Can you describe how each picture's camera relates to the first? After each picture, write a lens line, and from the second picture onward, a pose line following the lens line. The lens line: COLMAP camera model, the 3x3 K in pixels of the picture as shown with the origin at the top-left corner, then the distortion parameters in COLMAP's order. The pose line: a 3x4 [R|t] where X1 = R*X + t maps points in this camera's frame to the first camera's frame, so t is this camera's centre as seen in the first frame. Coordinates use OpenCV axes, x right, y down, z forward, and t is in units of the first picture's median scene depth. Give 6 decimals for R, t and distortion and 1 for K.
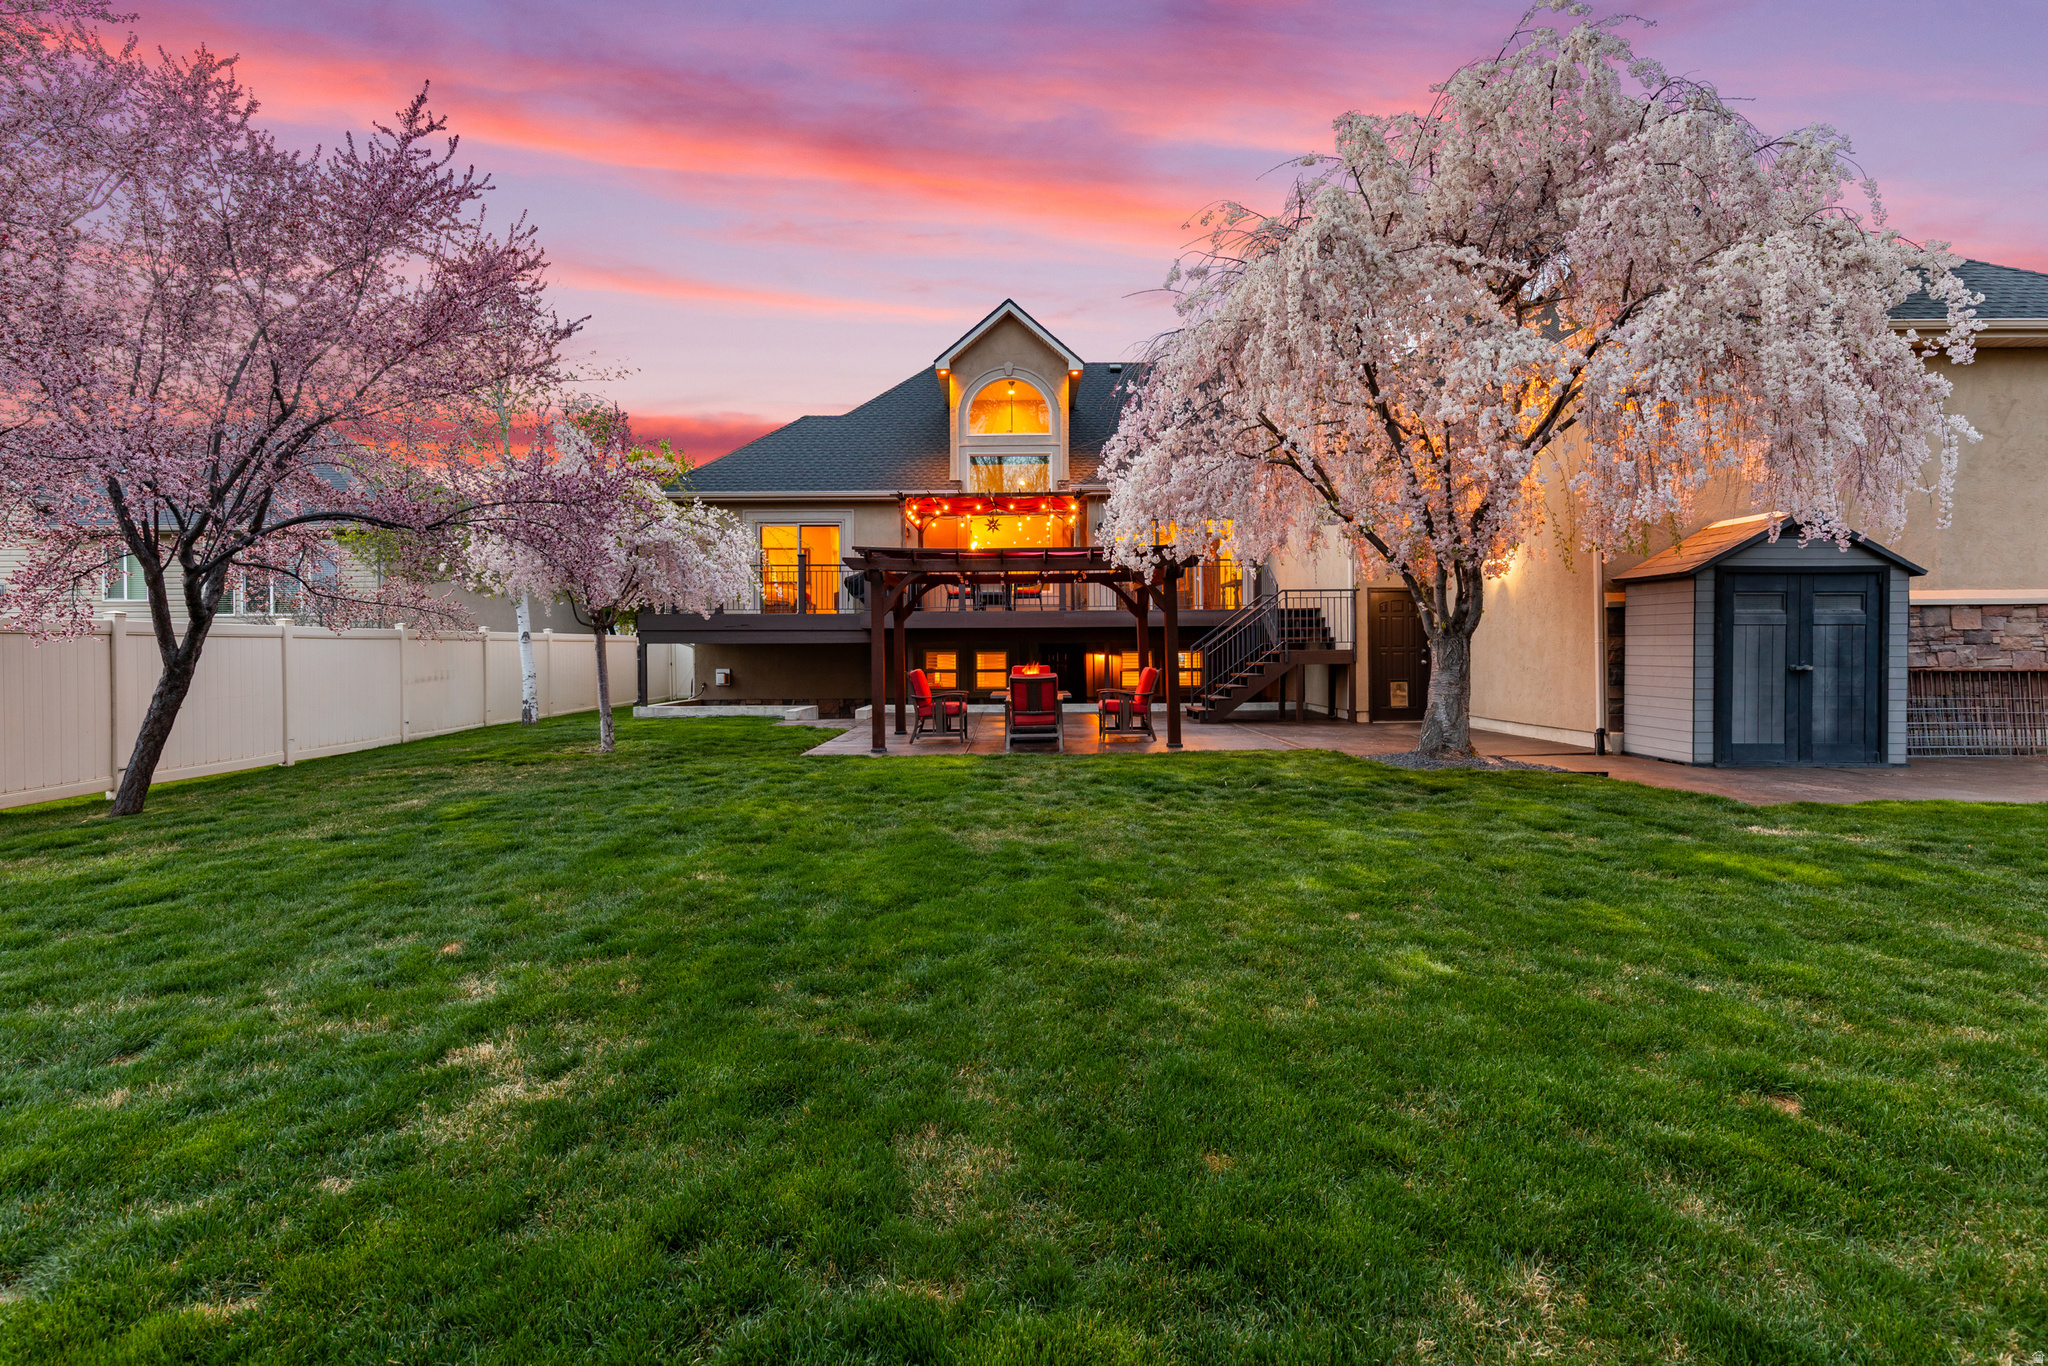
lens RADIAL K [[943.5, 0, 1018.0], [0, 943.5, 654.4], [0, 0, 1]] dist [0.000231, -0.000019]
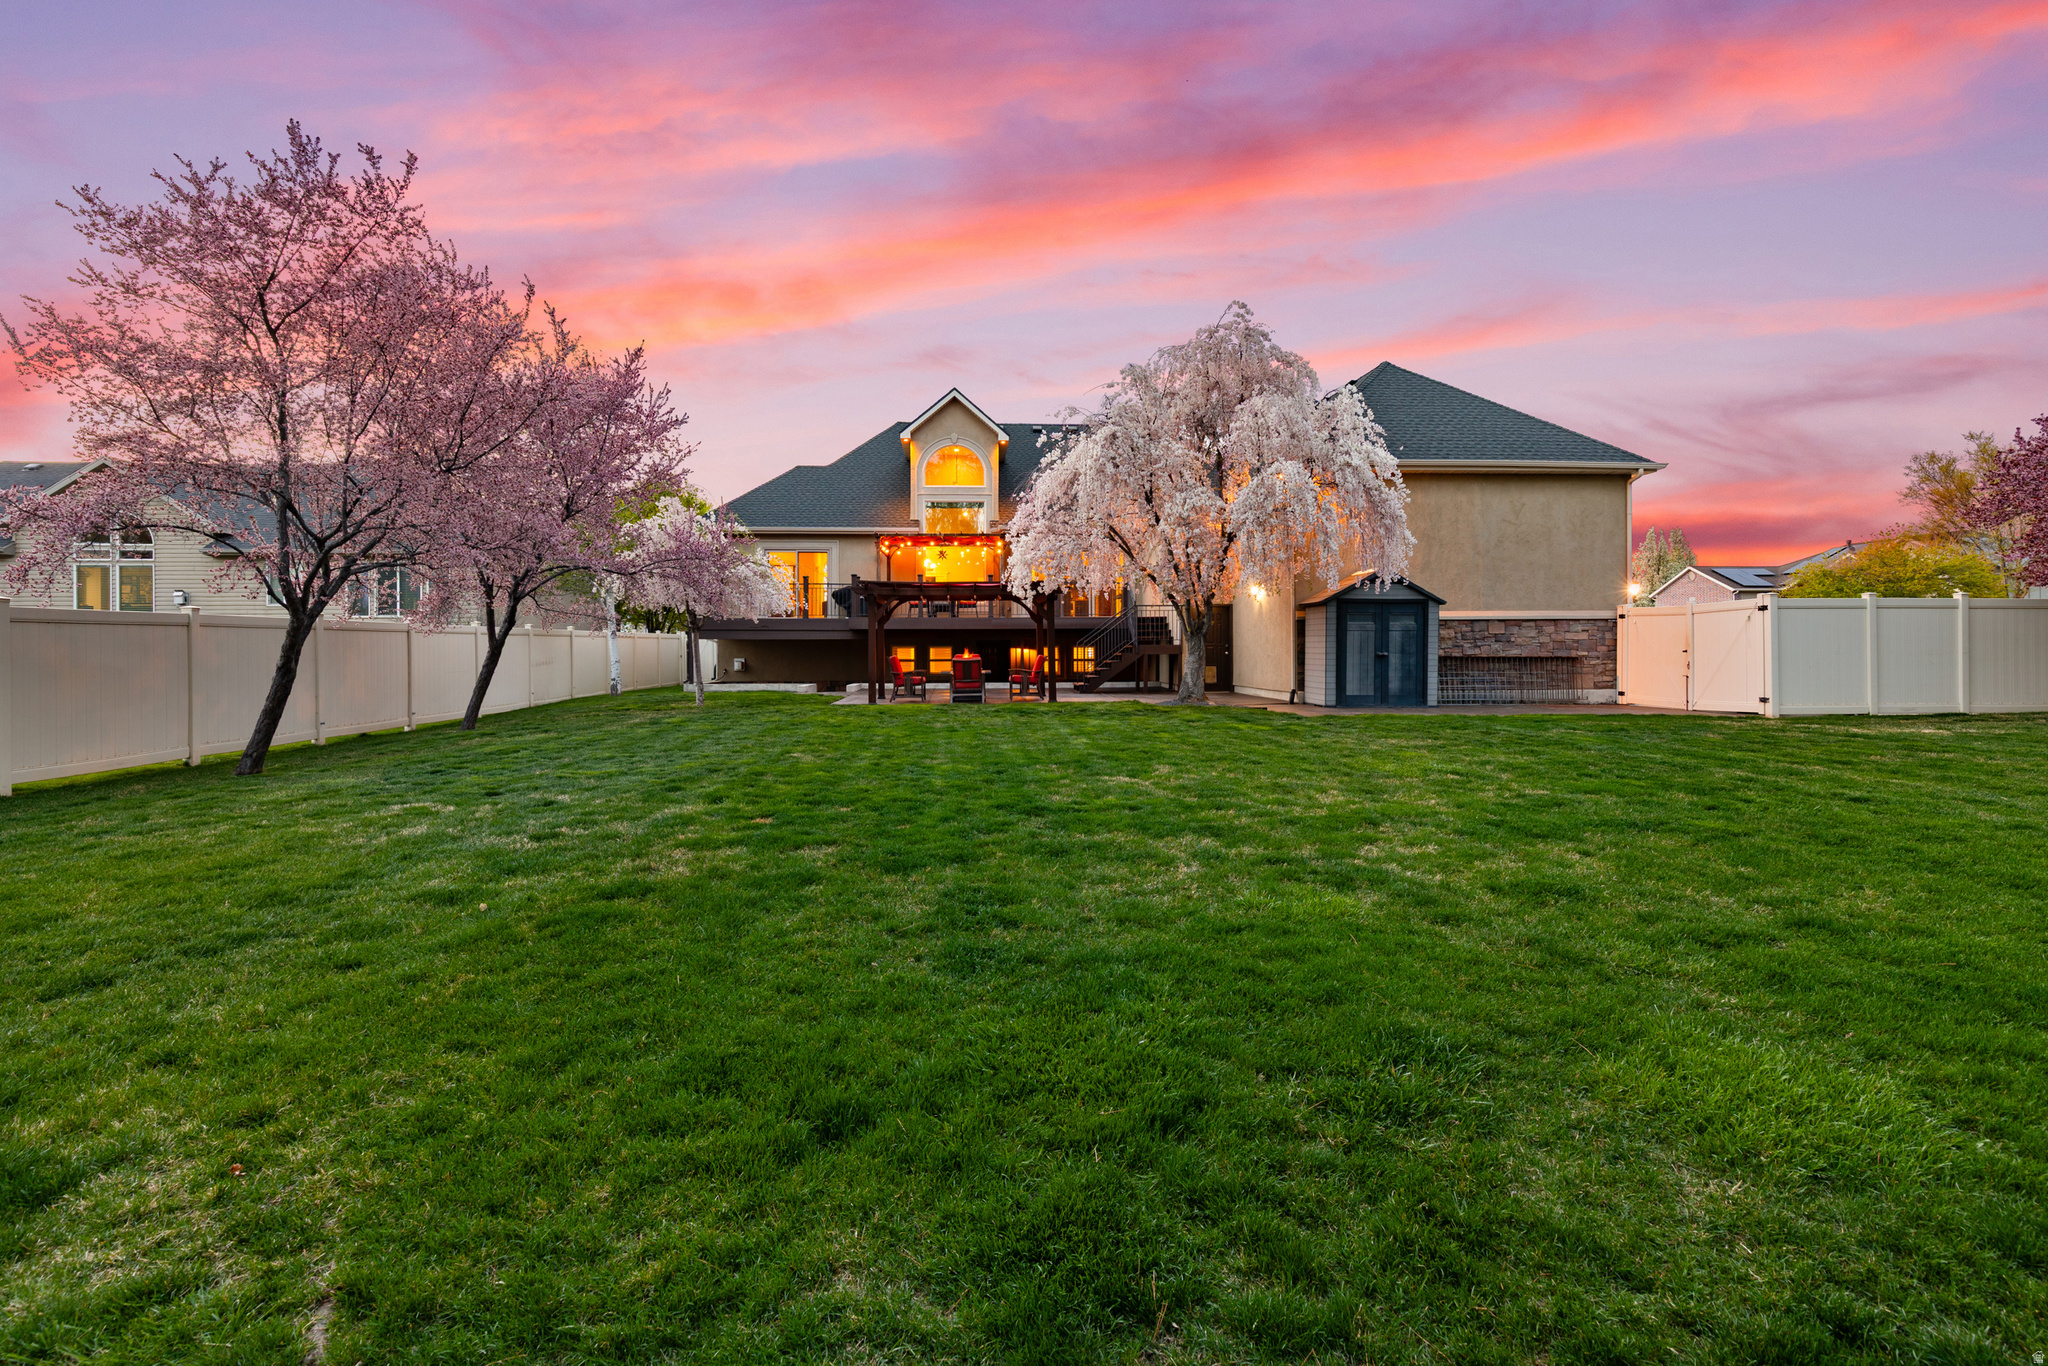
lens RADIAL K [[951.5, 0, 1030.3], [0, 951.5, 649.5], [0, 0, 1]] dist [0.002100, 0.000158]
pose [[0.997763, 0.003194, 0.066773, 0.011474], [-0.002906, 0.999986, -0.004410, 0.009584], [-0.066786, 0.004206, 0.997758, -0.486112]]
